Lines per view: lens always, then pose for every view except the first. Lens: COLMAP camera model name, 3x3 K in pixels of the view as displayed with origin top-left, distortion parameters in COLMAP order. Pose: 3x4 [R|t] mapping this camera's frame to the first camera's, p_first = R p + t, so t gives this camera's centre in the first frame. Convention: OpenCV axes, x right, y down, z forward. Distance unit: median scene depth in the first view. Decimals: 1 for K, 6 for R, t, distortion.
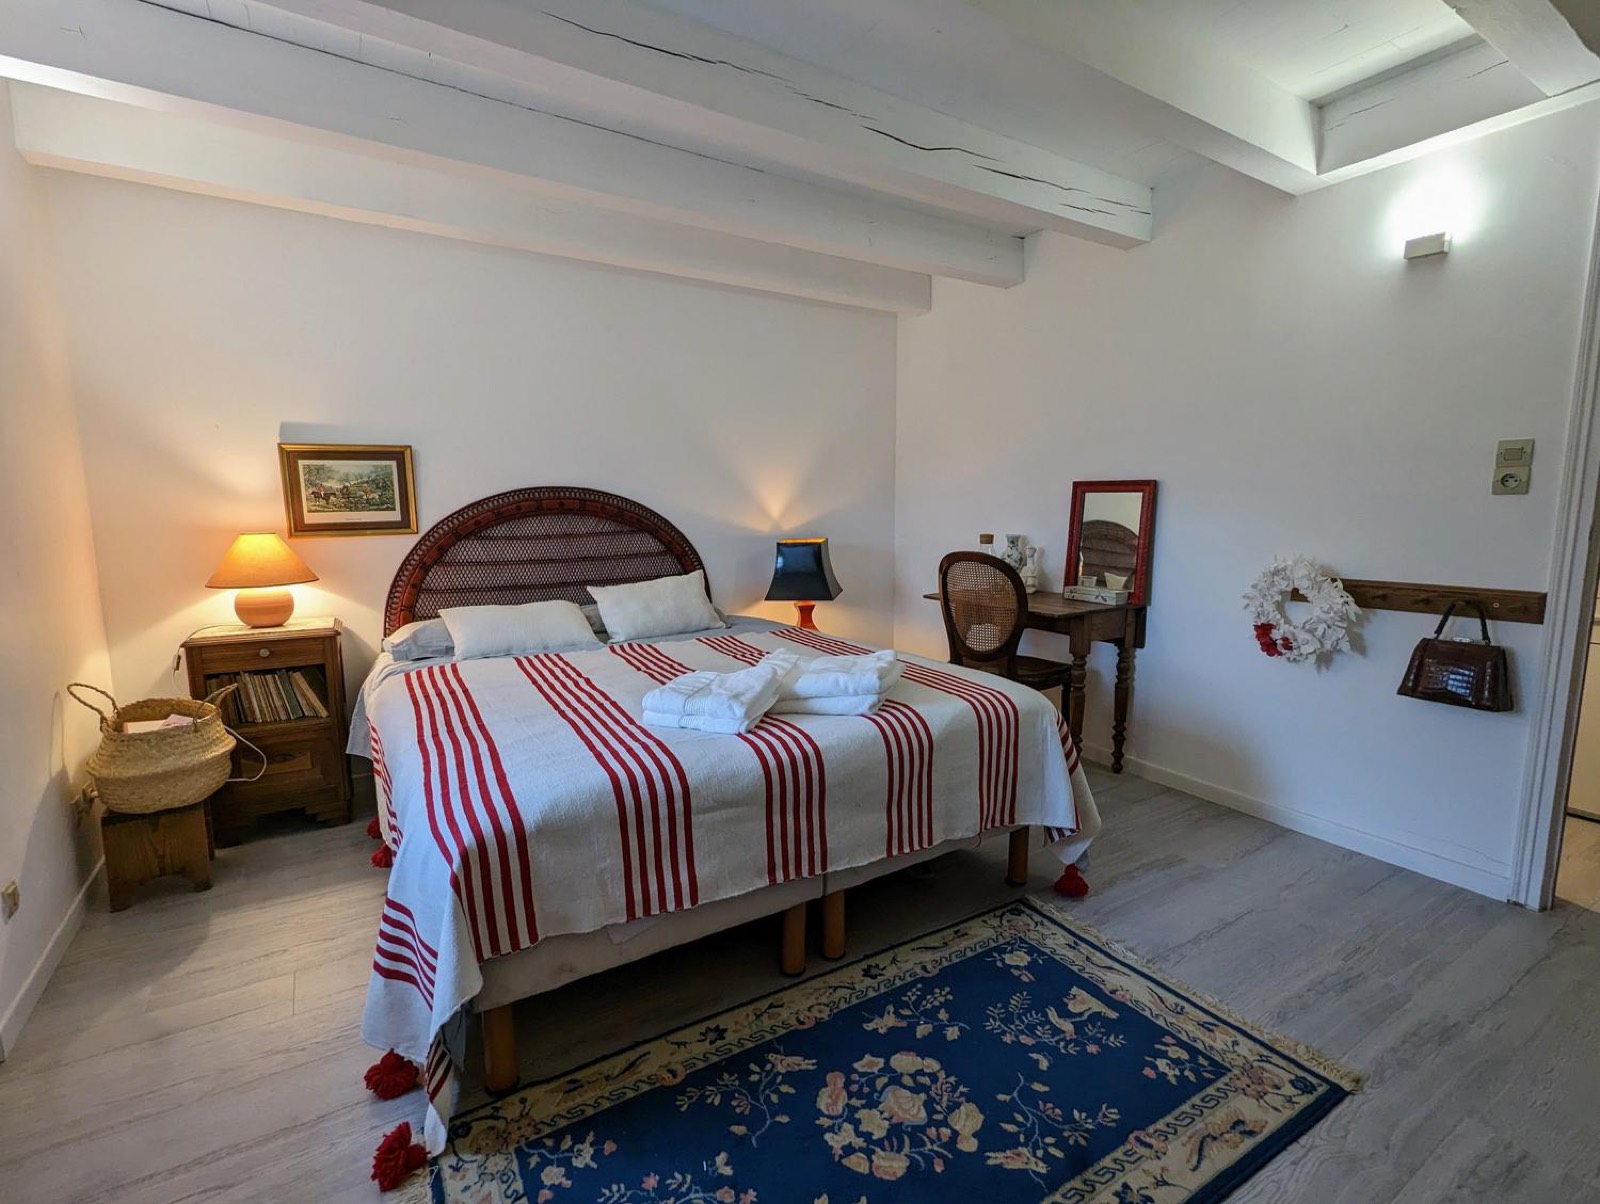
lens RADIAL K [[781.4, 0, 791.7], [0, 781.4, 605.7], [0, 0, 1]] dist [-0.000062, 0.000295]
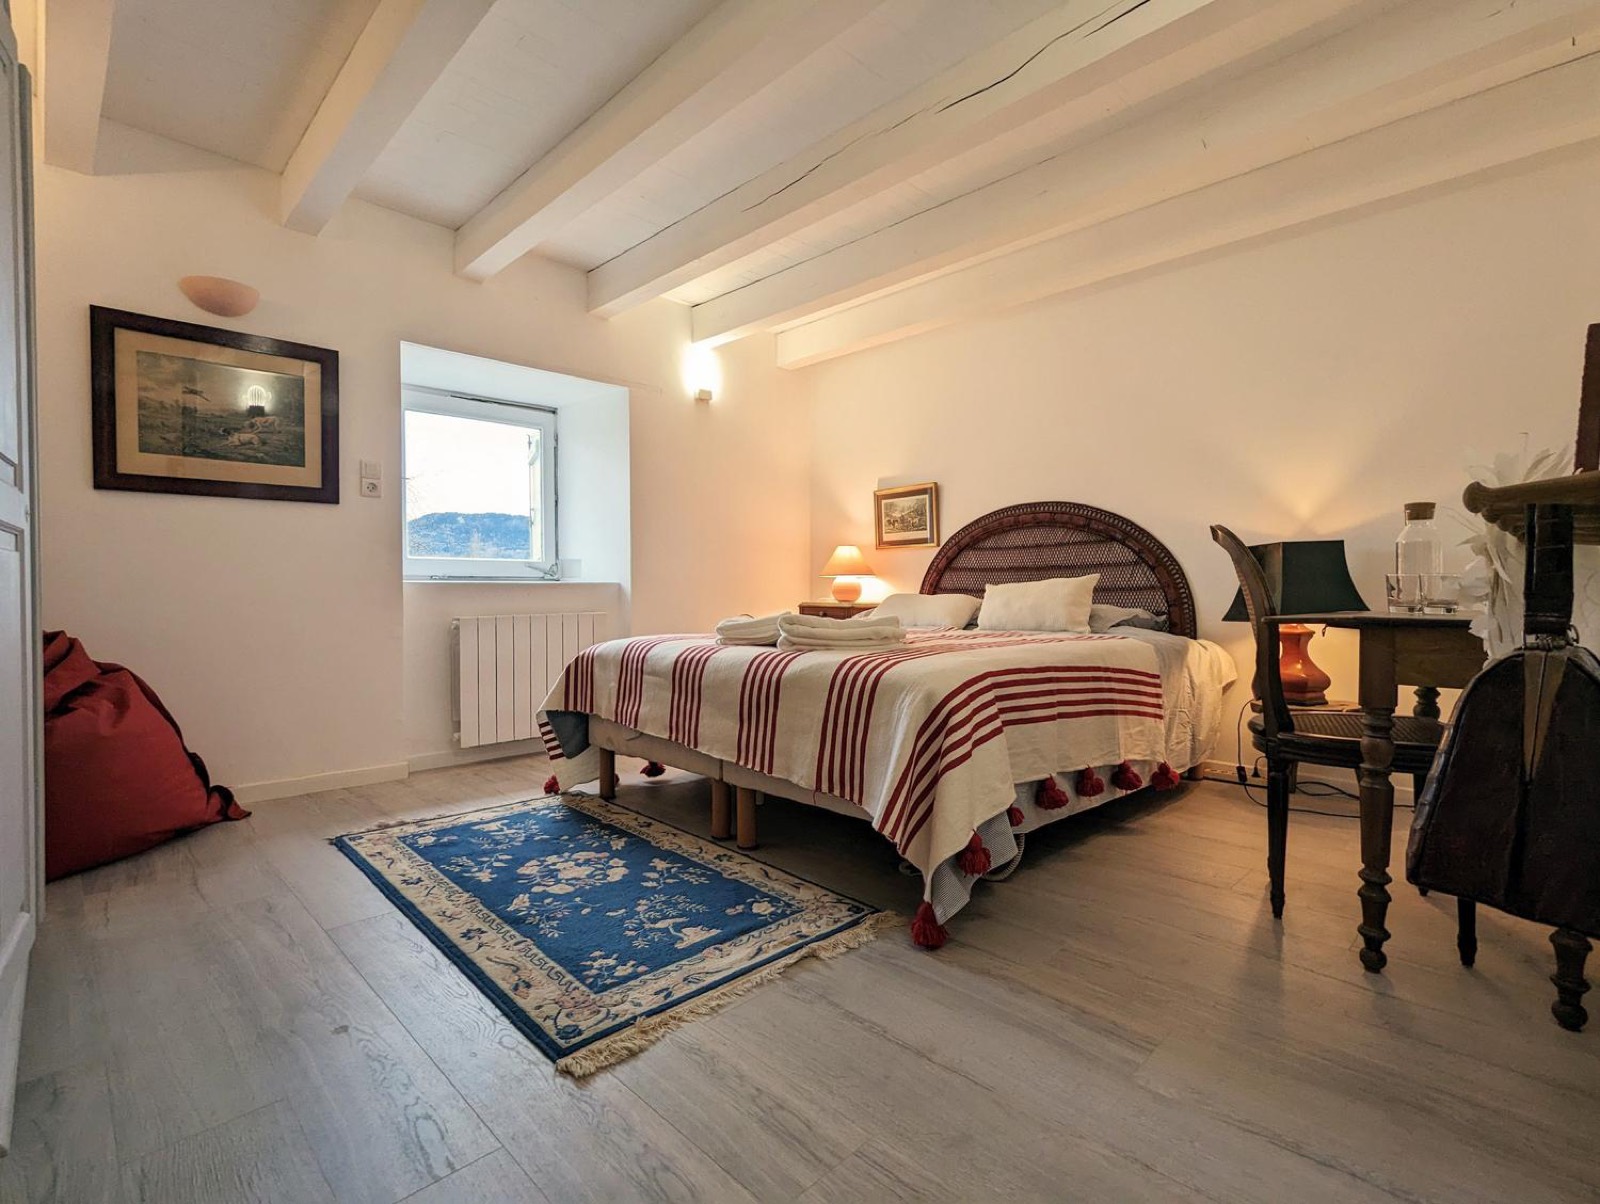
lens RADIAL K [[781.4, 0, 791.7], [0, 781.4, 605.7], [0, 0, 1]] dist [-0.000062, 0.000295]
pose [[0.183184, 0.018909, -0.982897, 1.333269], [-0.134912, 0.990839, -0.006082, 0.085201], [0.973777, 0.133719, 0.184057, 0.863224]]
